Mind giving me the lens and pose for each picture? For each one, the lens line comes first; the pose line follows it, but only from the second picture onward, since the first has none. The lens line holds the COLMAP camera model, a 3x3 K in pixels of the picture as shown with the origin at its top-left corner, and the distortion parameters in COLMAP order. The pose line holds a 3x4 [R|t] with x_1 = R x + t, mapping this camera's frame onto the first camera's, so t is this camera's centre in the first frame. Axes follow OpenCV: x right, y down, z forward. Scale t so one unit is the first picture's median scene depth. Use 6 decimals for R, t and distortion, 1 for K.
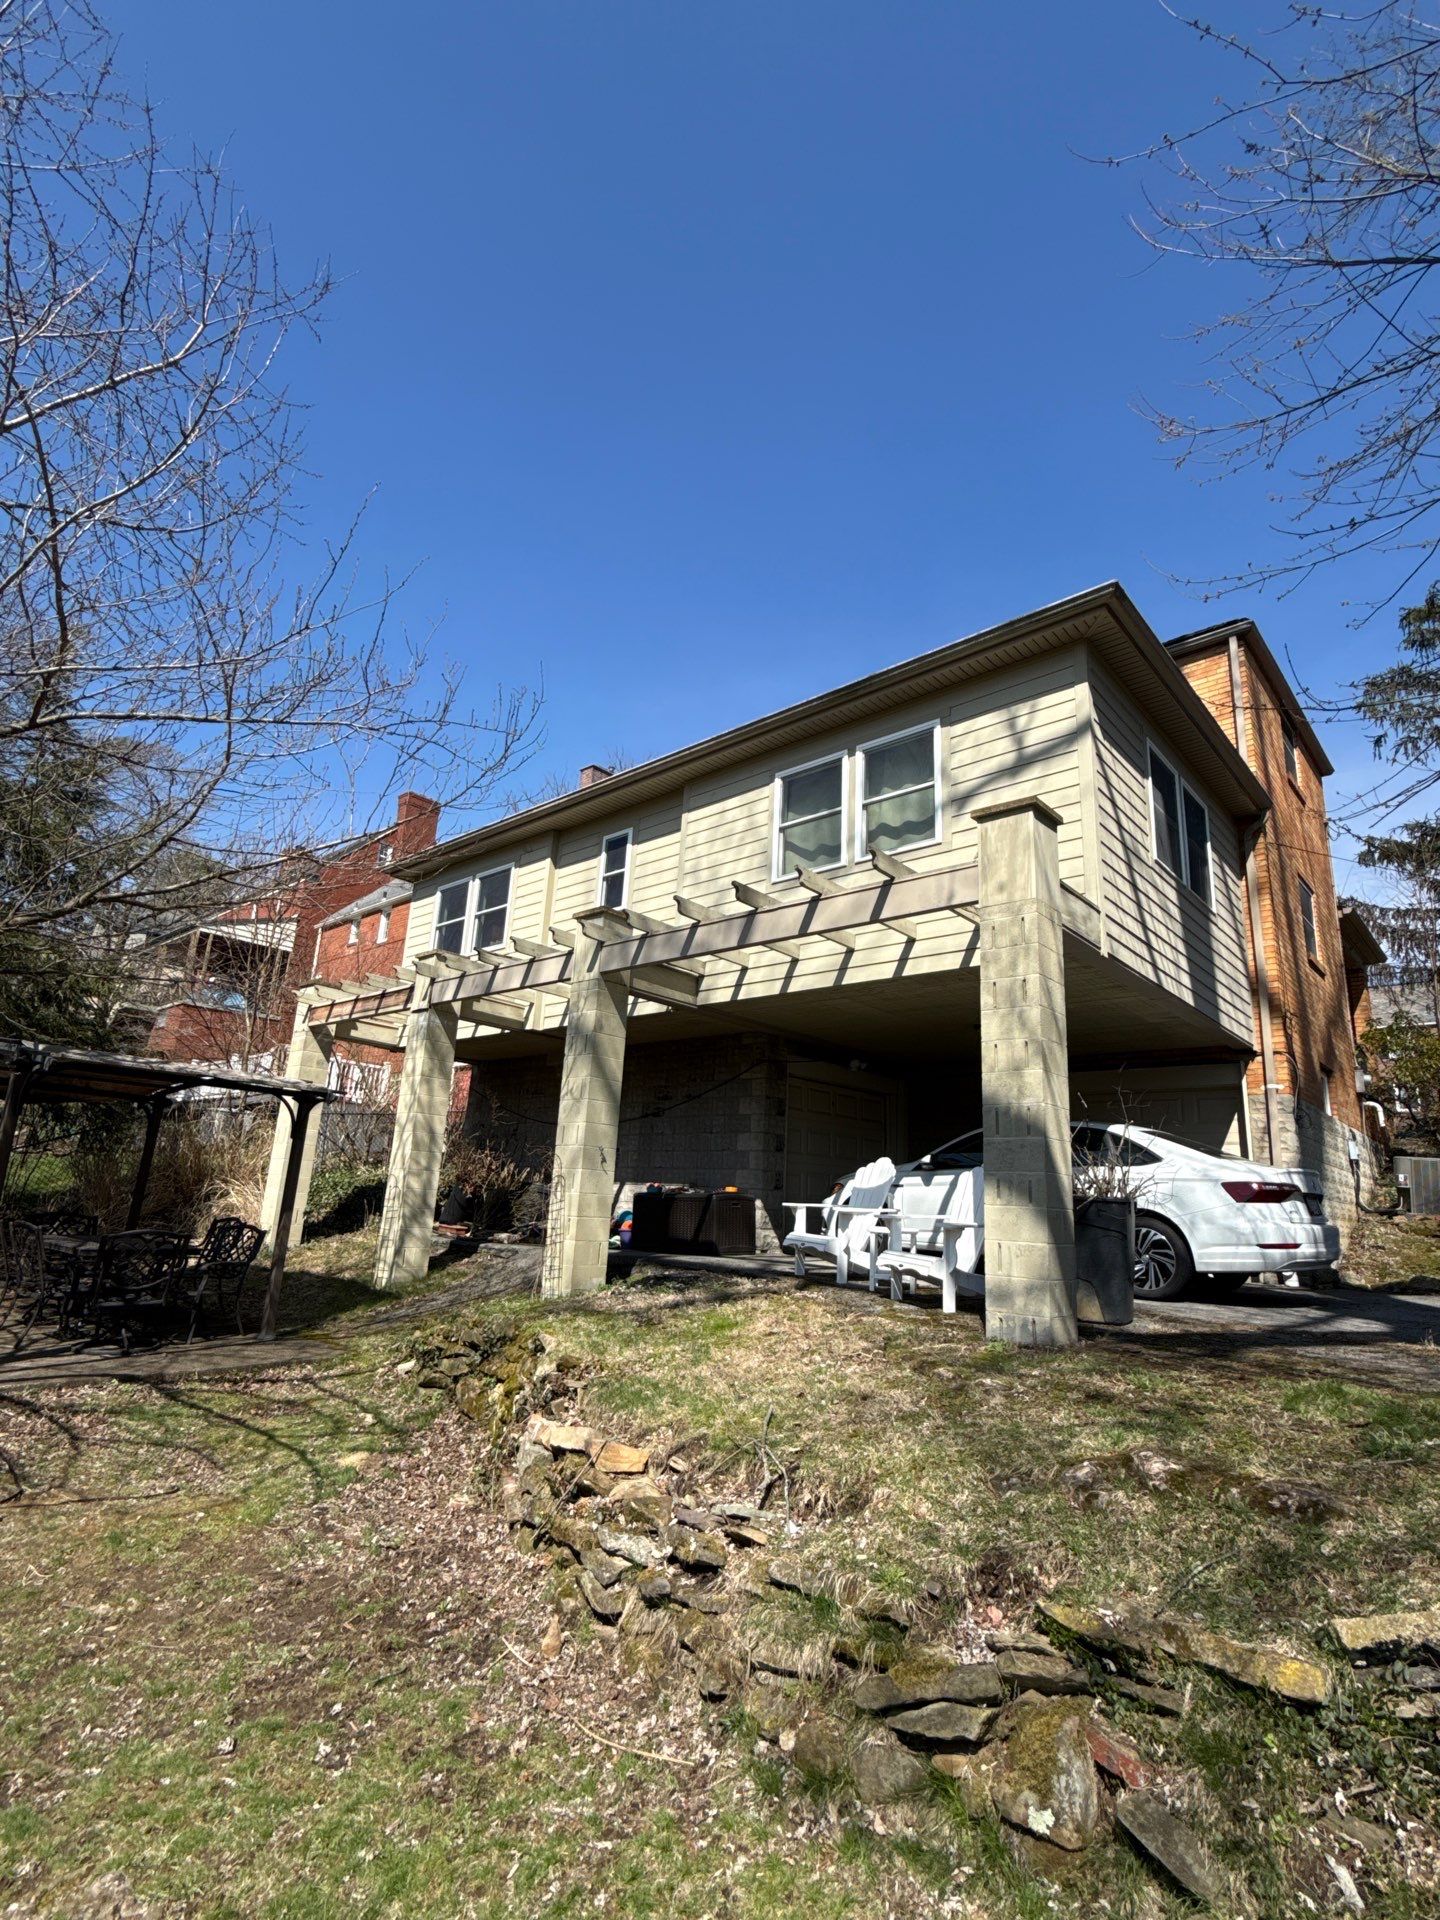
lens RADIAL K [[937.4, 0, 715.6], [0, 937.4, 964.0], [0, 0, 1]] dist [0.000089, 0.000569]
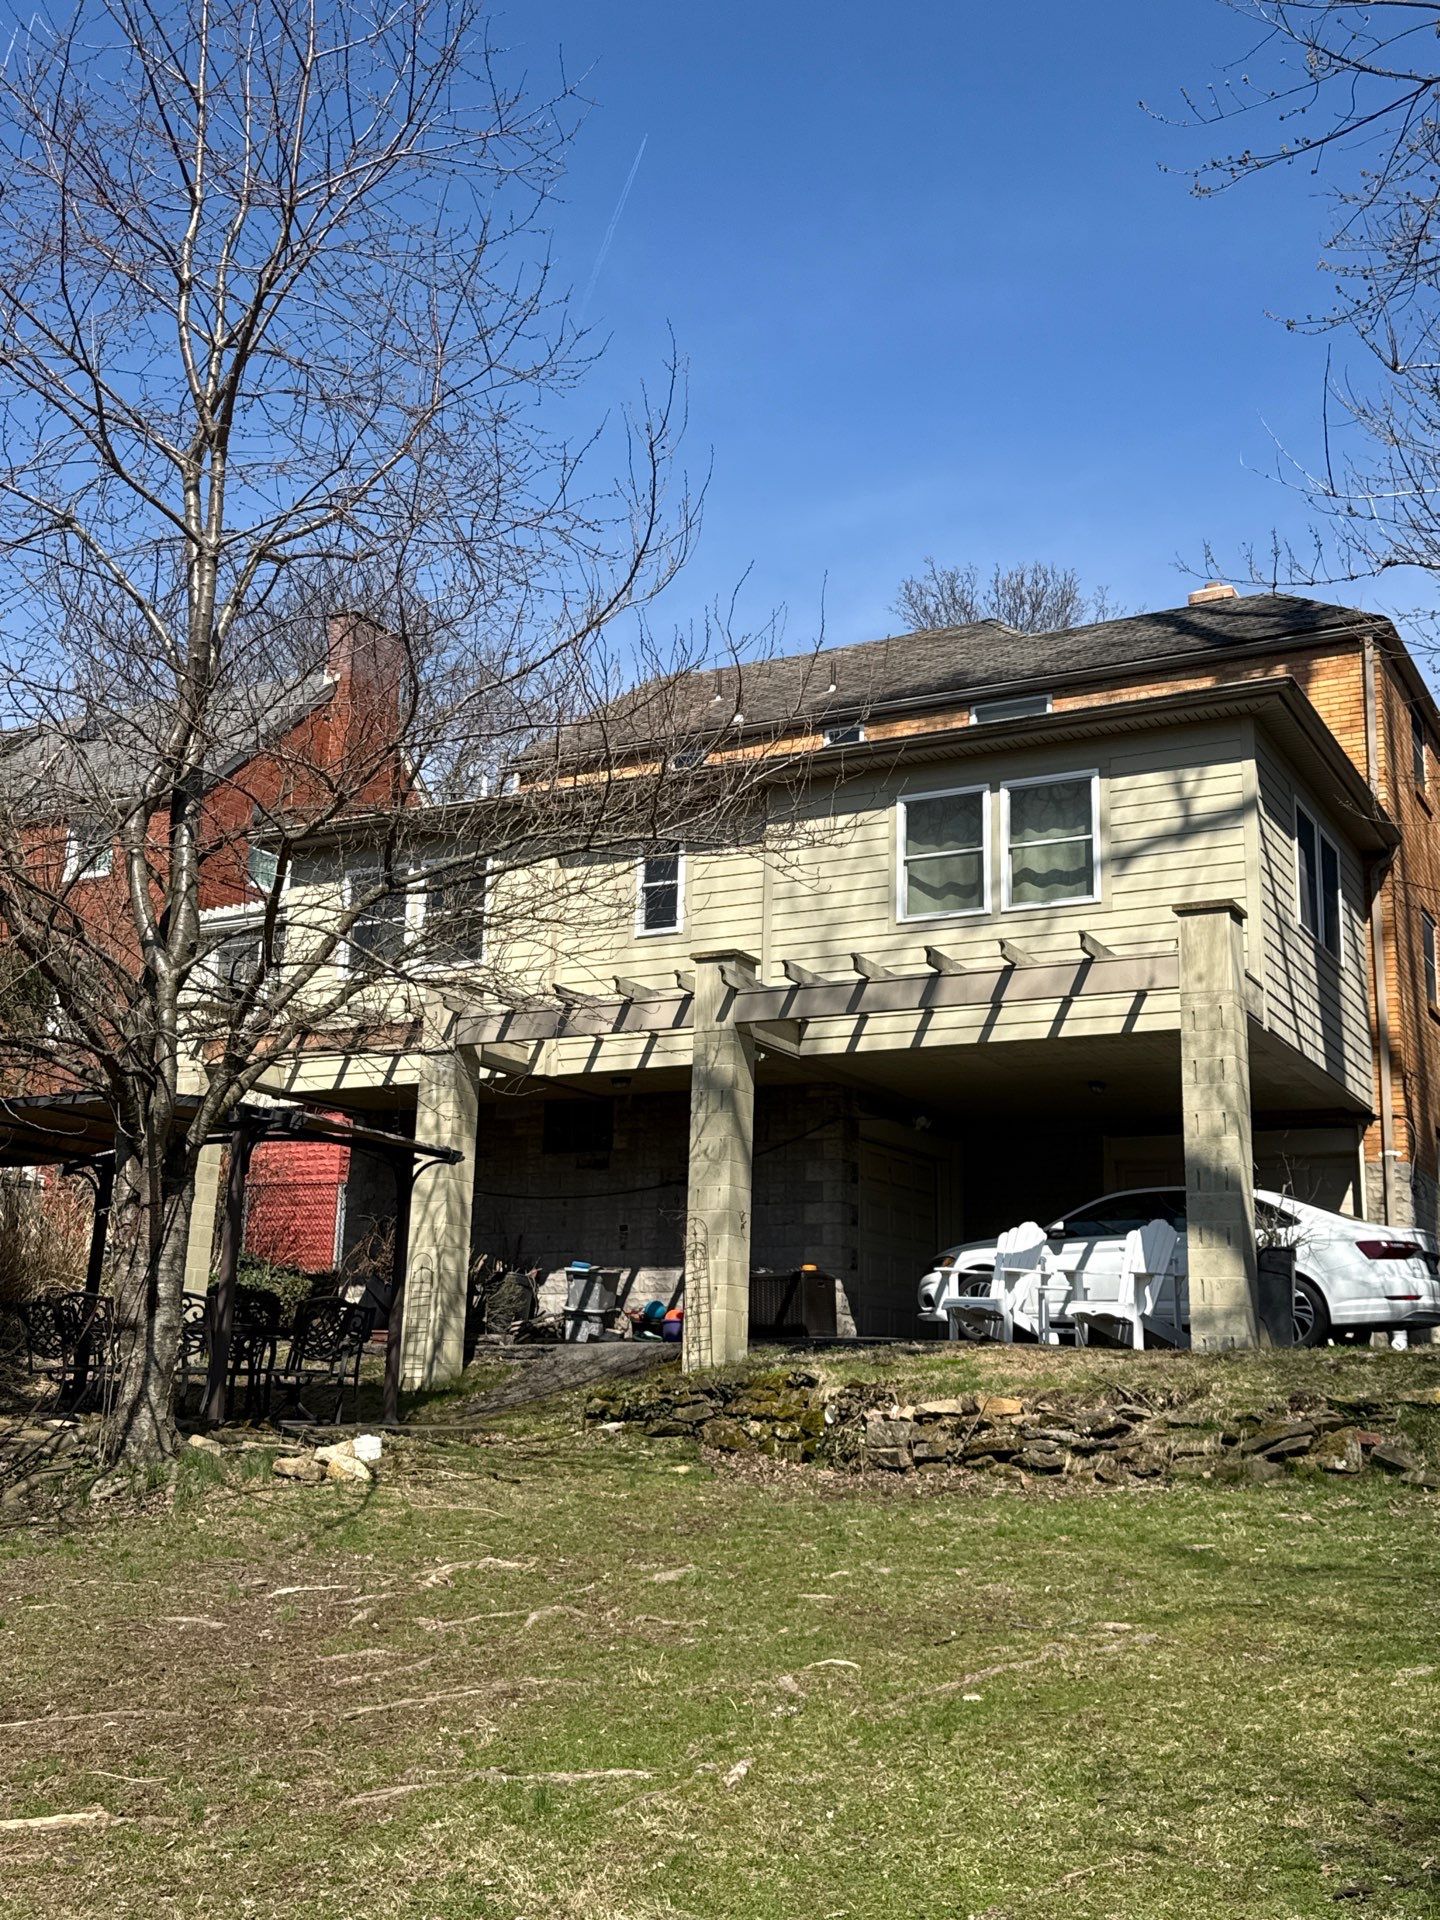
lens RADIAL K [[1927.0, 0, 720.0], [0, 1927.0, 960.0], [0, 0, 1]] dist [0.103740, -0.018021]
pose [[0.973491, 0.027537, 0.227064, -0.547306], [-0.034870, 0.998990, 0.028346, -0.101277], [-0.226054, -0.035513, 0.973467, -0.798149]]
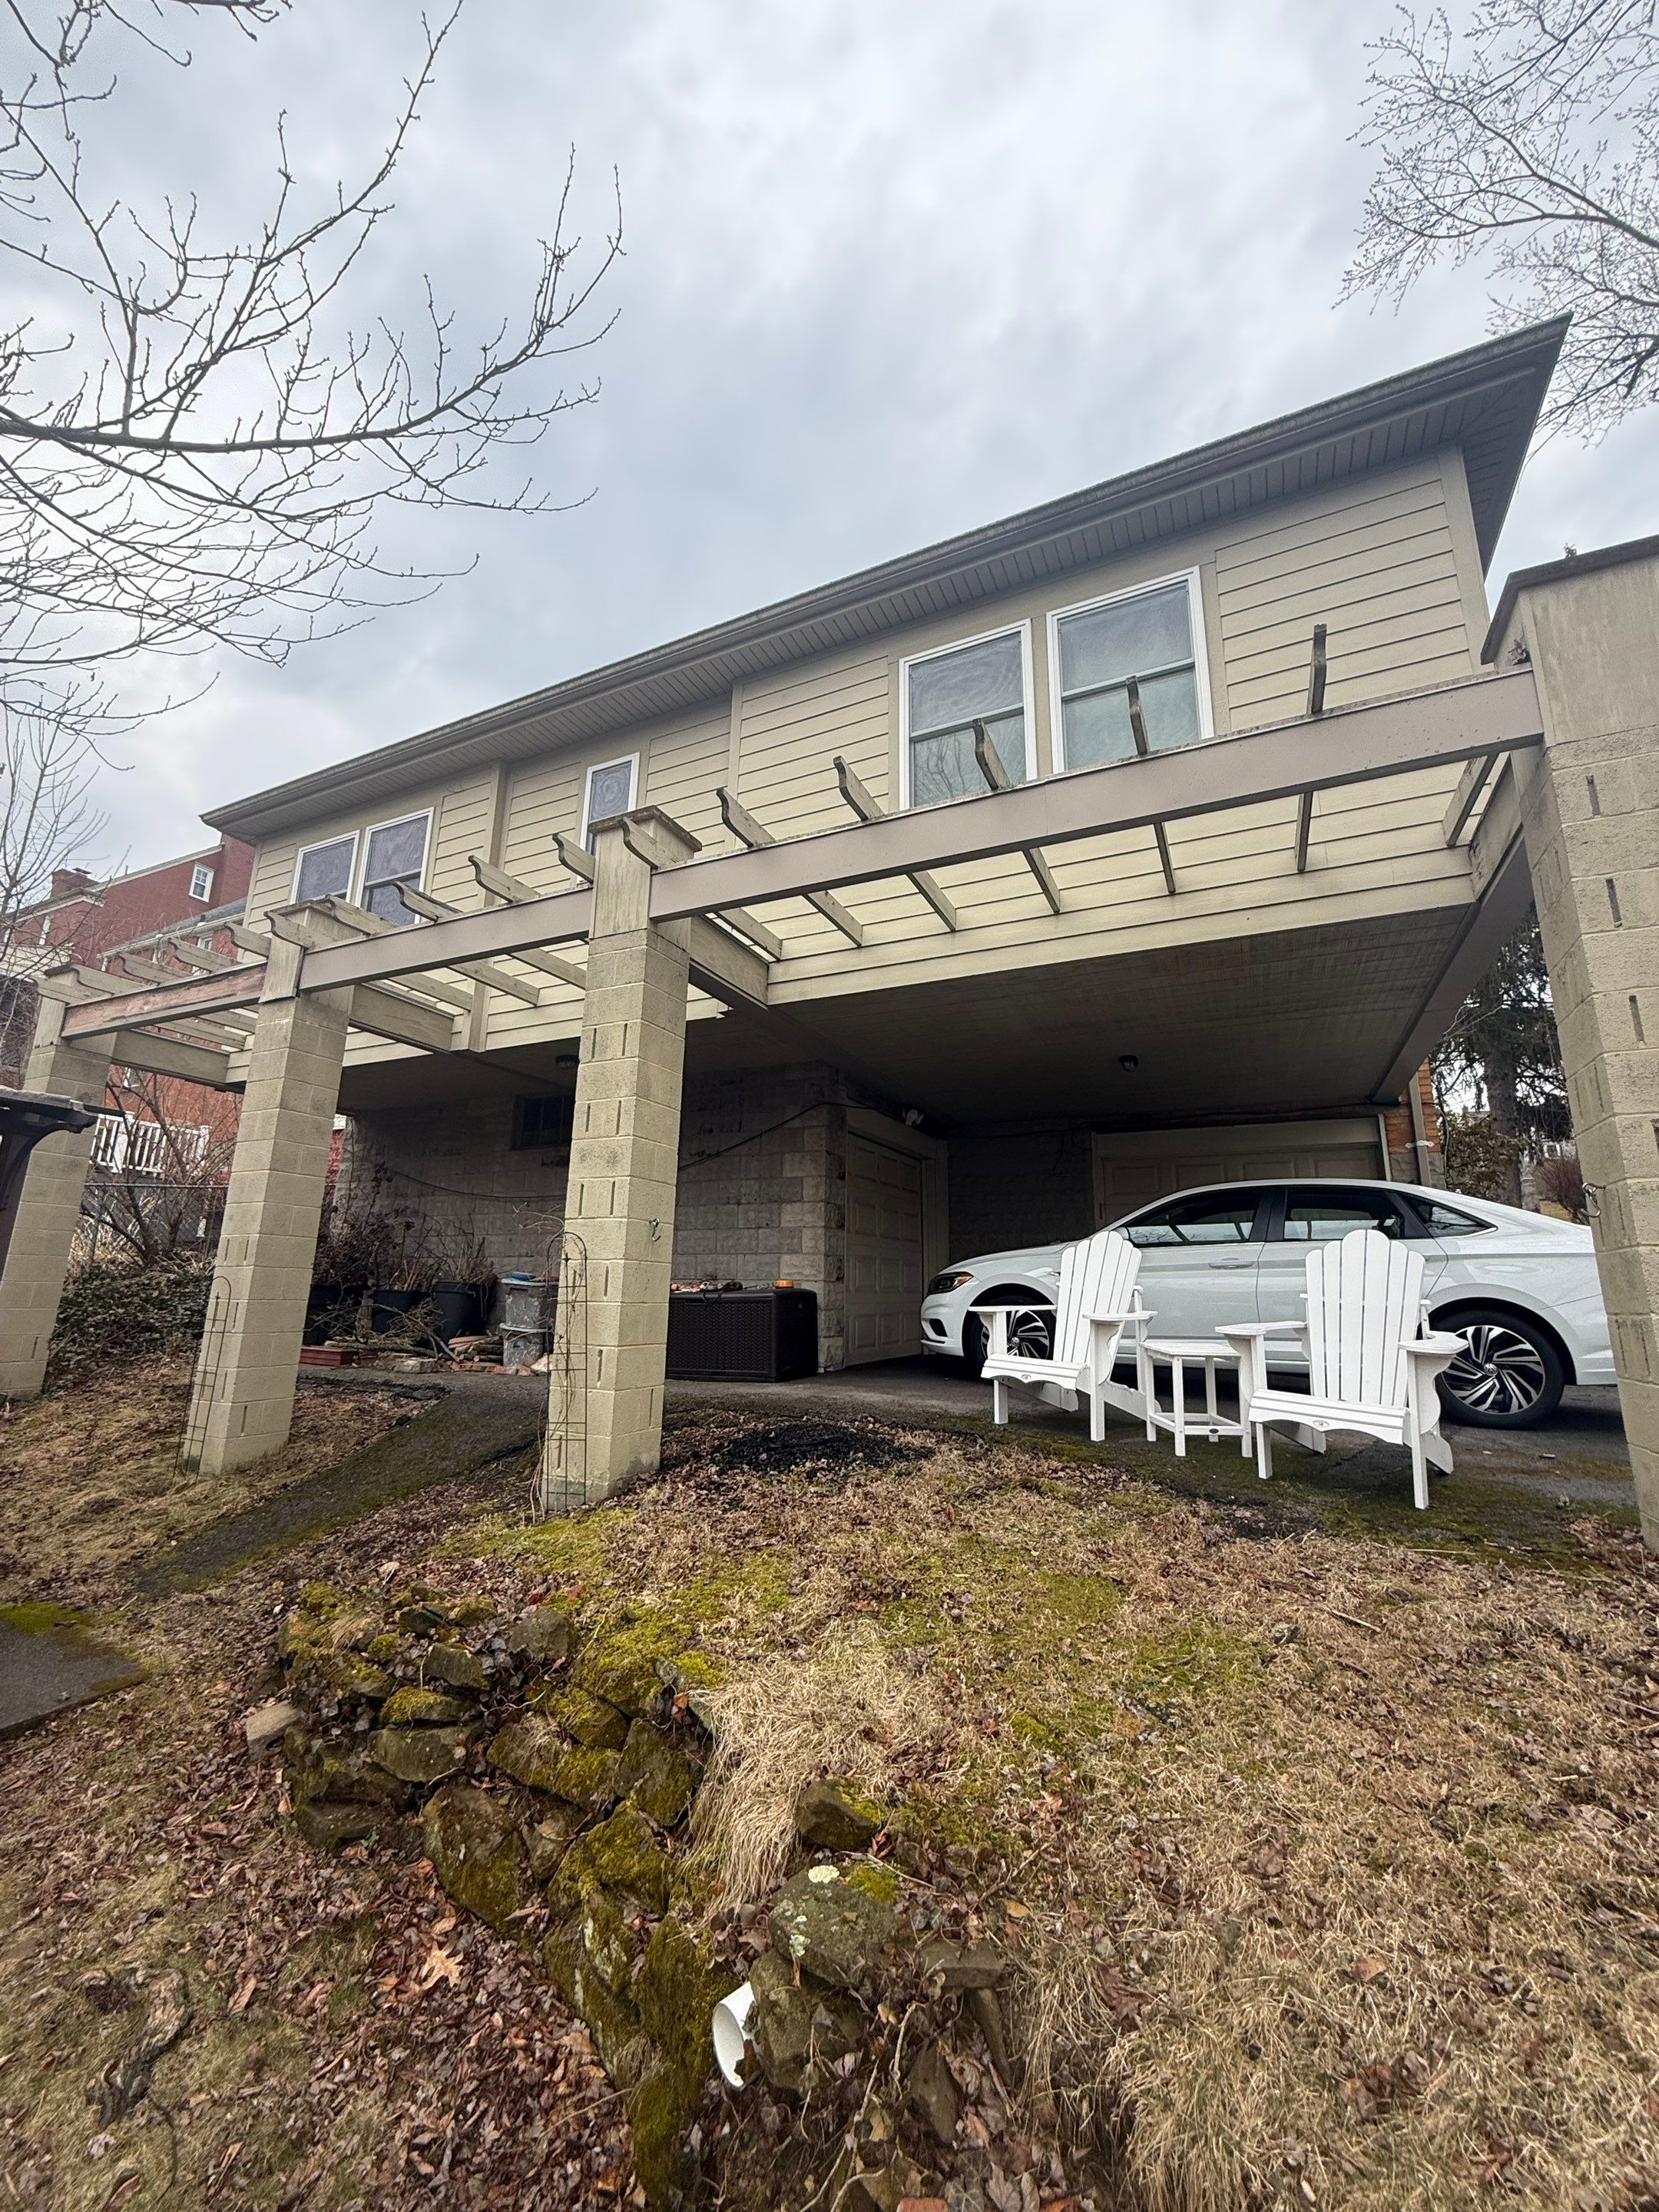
lens RADIAL K [[871.5, 0, 829.5], [0, 871.5, 1106.0], [0, 0, 1]] dist [0.000056, -0.000031]
pose [[0.959763, 0.026450, 0.279562, -0.158317], [-0.040690, 0.998147, 0.045254, 0.091991], [-0.277847, -0.054808, 0.959060, 0.439278]]
